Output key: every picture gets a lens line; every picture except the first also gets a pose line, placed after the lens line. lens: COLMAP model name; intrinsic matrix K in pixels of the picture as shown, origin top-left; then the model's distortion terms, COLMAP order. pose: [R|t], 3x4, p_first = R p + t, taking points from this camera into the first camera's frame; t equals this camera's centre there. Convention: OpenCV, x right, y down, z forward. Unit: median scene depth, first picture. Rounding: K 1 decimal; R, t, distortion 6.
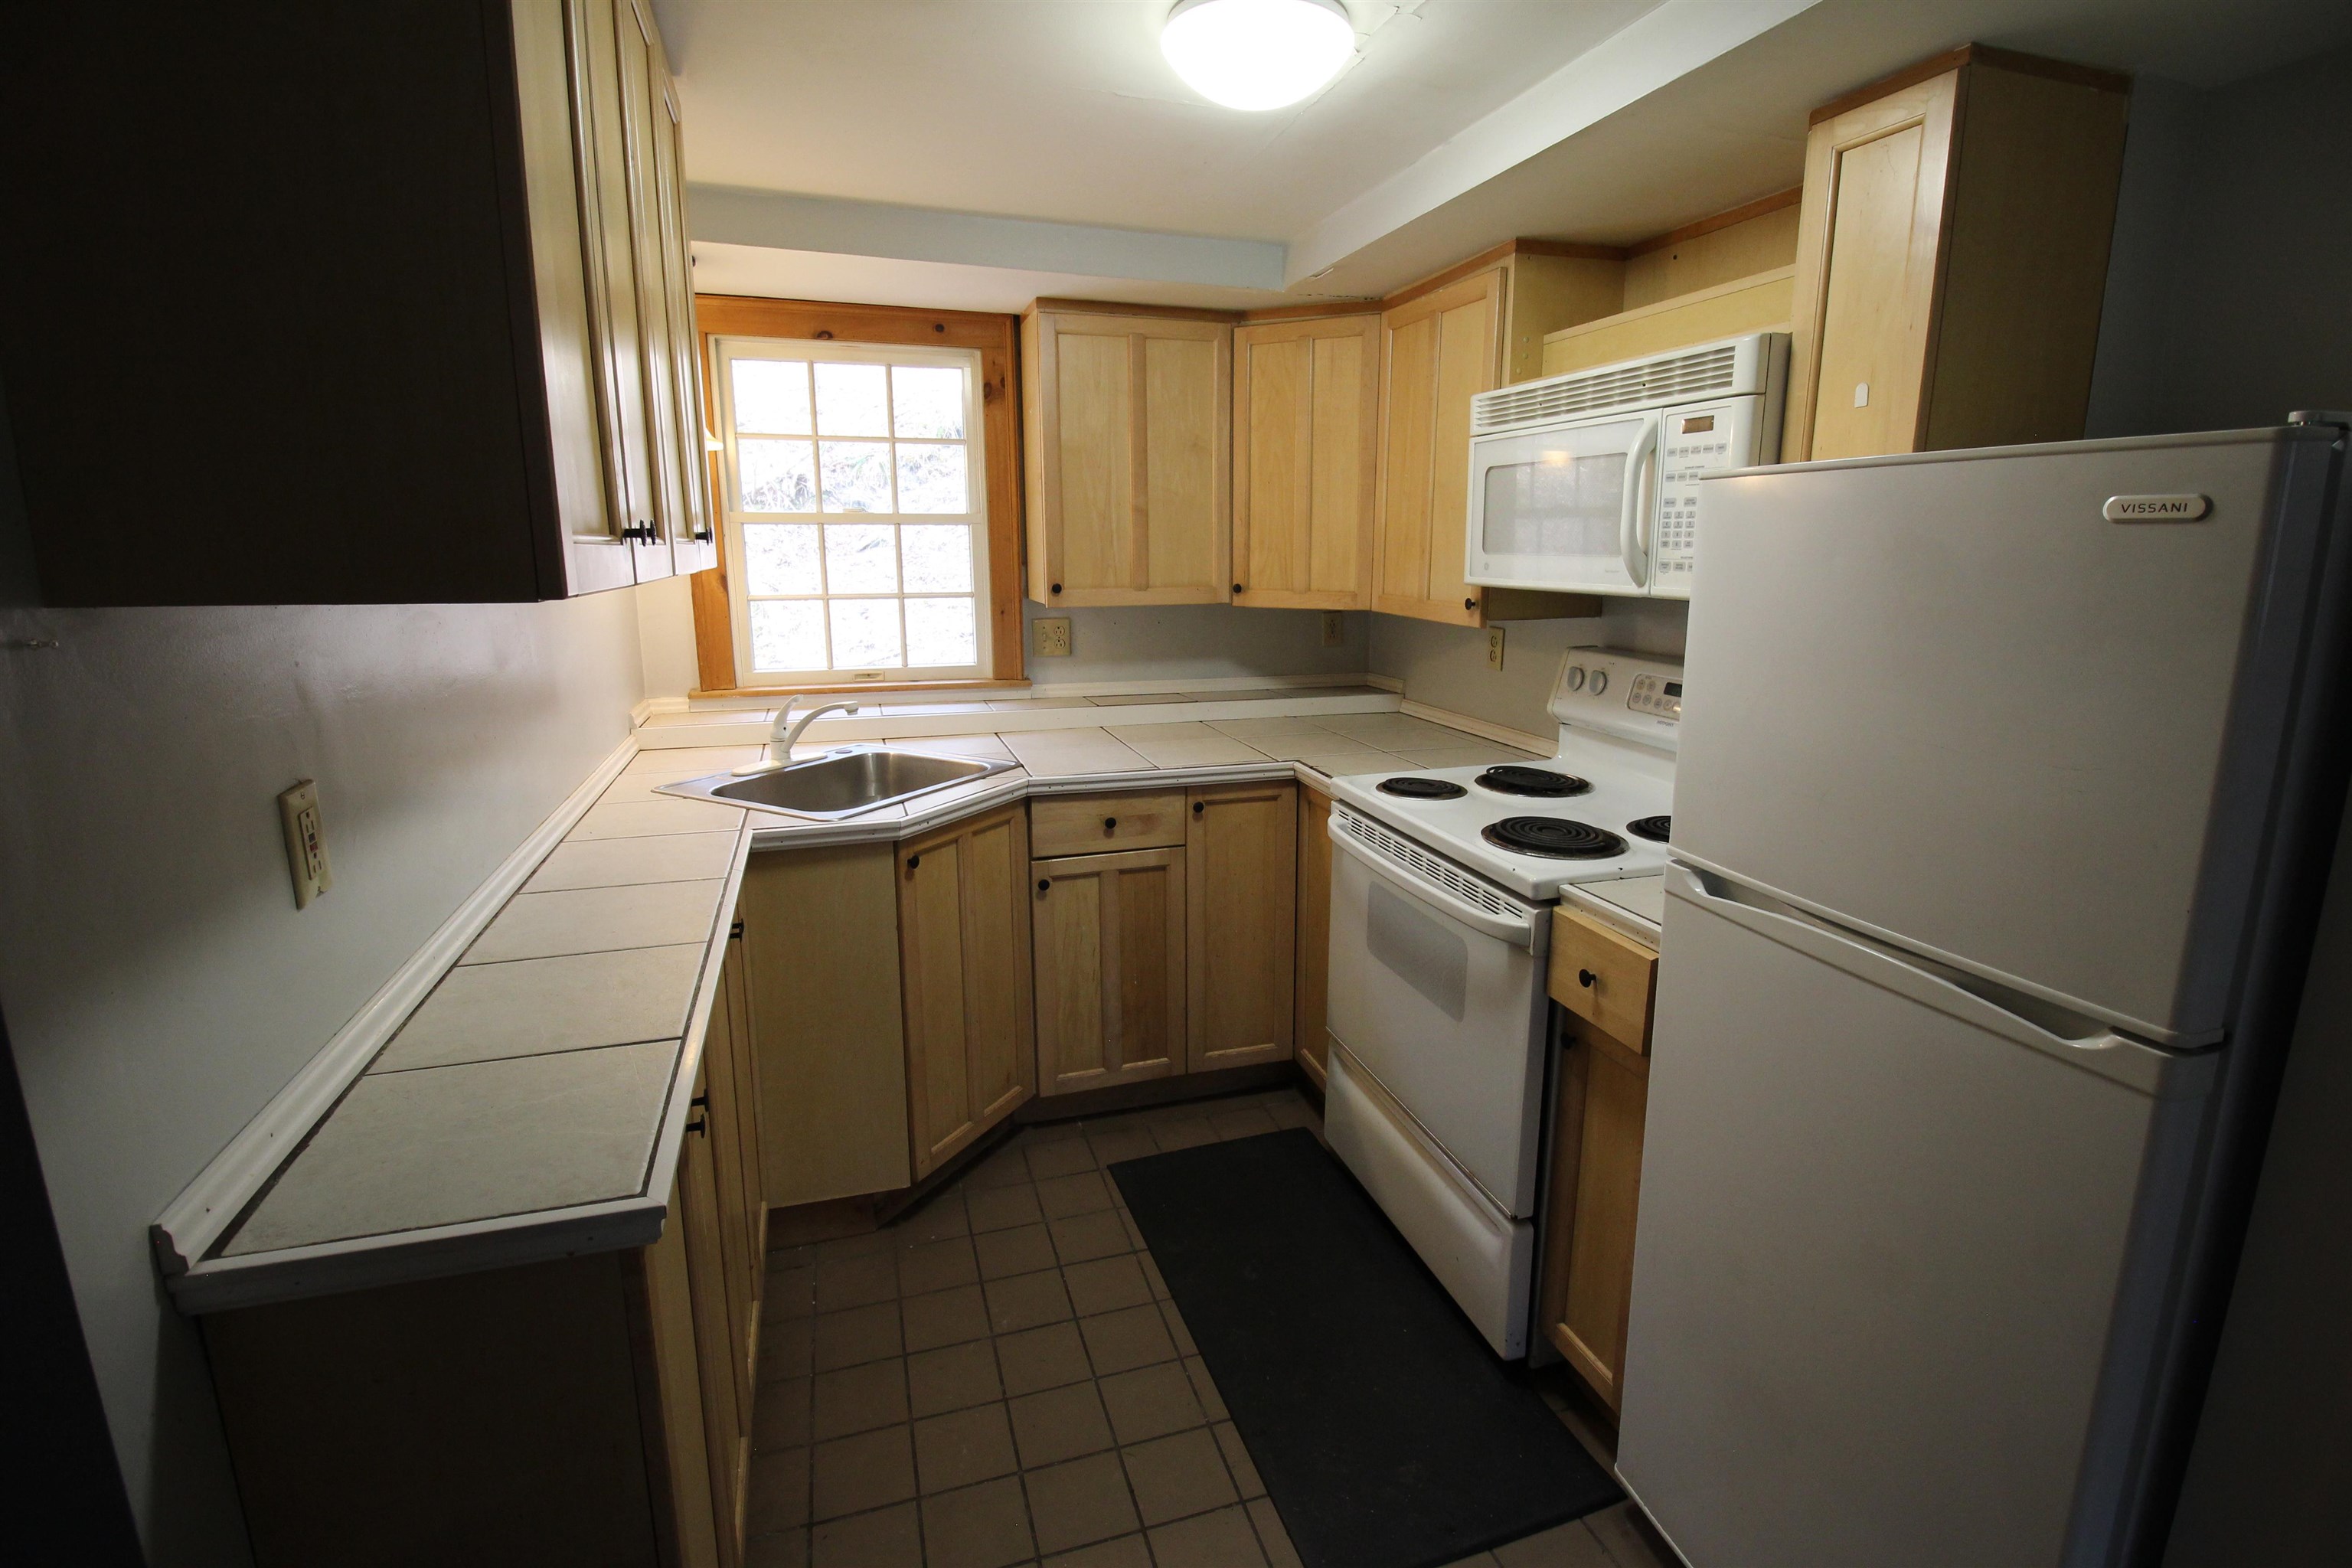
lens RADIAL K [[1091.7, 0, 1178.9], [0, 1091.7, 777.2], [0, 0, 1]] dist [-0.008936, -0.007225]
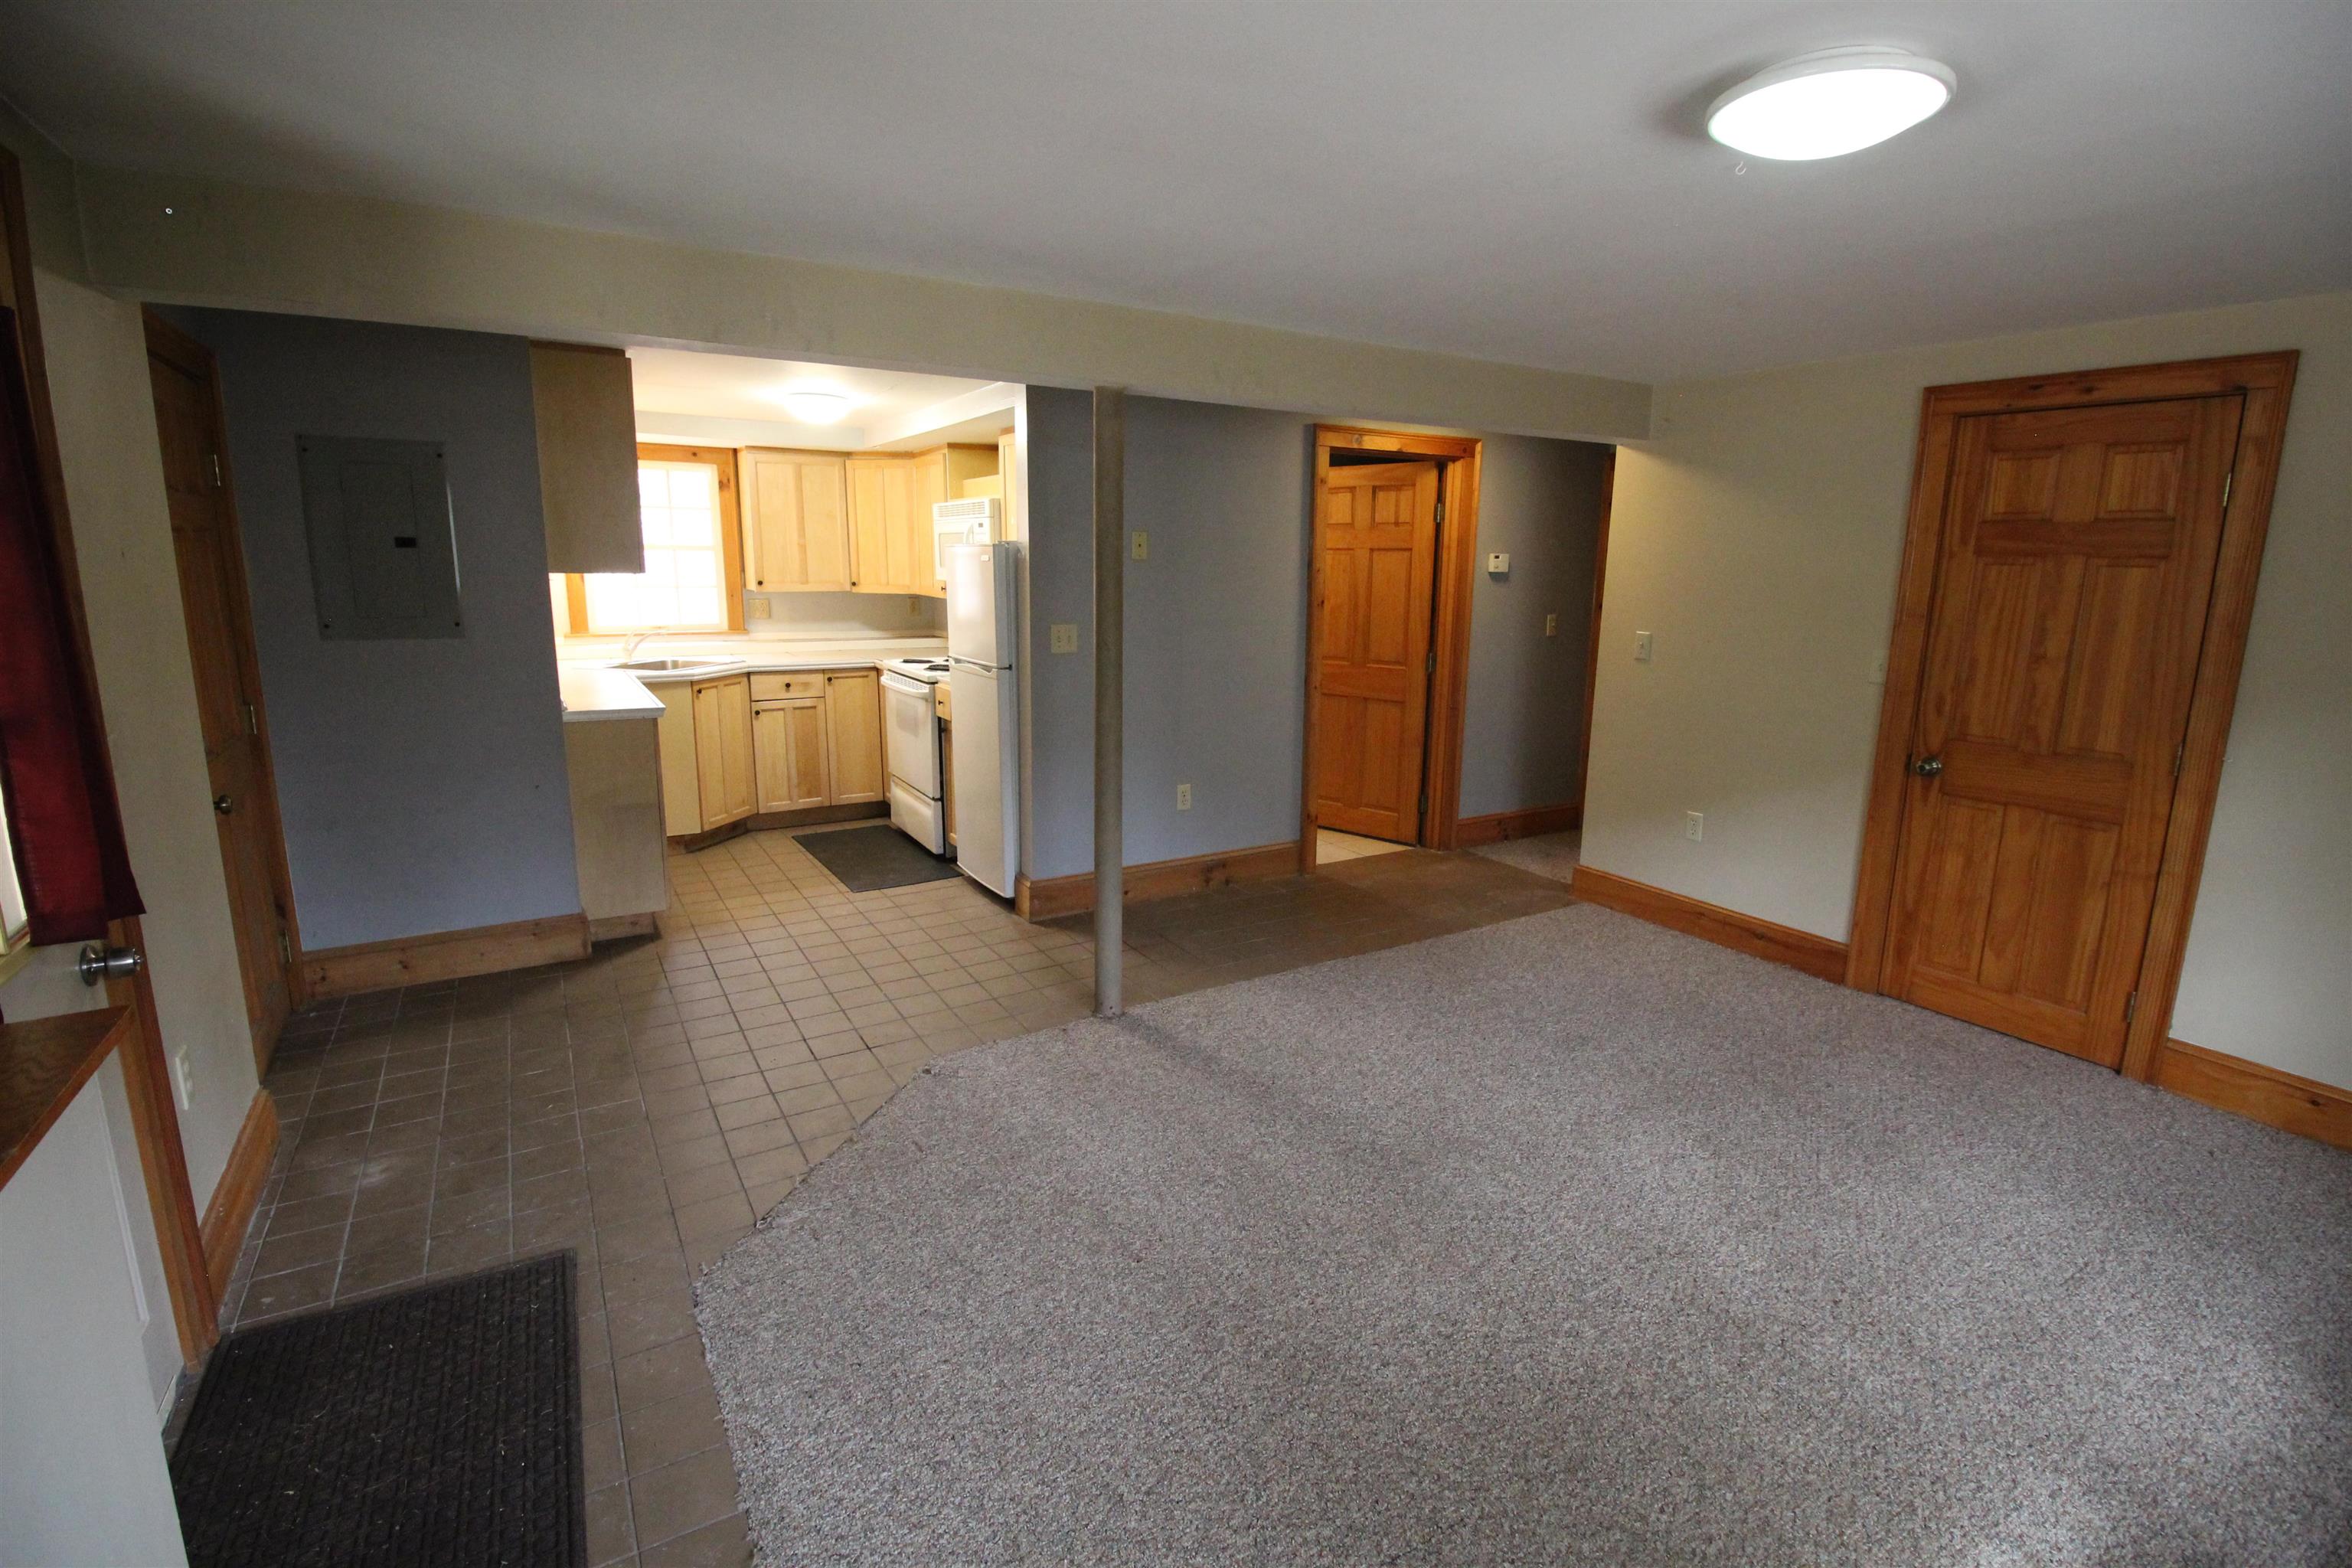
lens RADIAL K [[1091.7, 0, 1182.0], [0, 1091.7, 778.9], [0, 0, 1]] dist [-0.008936, -0.007225]
pose [[0.970985, -0.034301, 0.236667, 0.183101], [0.037520, 0.999254, -0.009106, 0.279083], [-0.236178, 0.017721, 0.971548, -1.342233]]
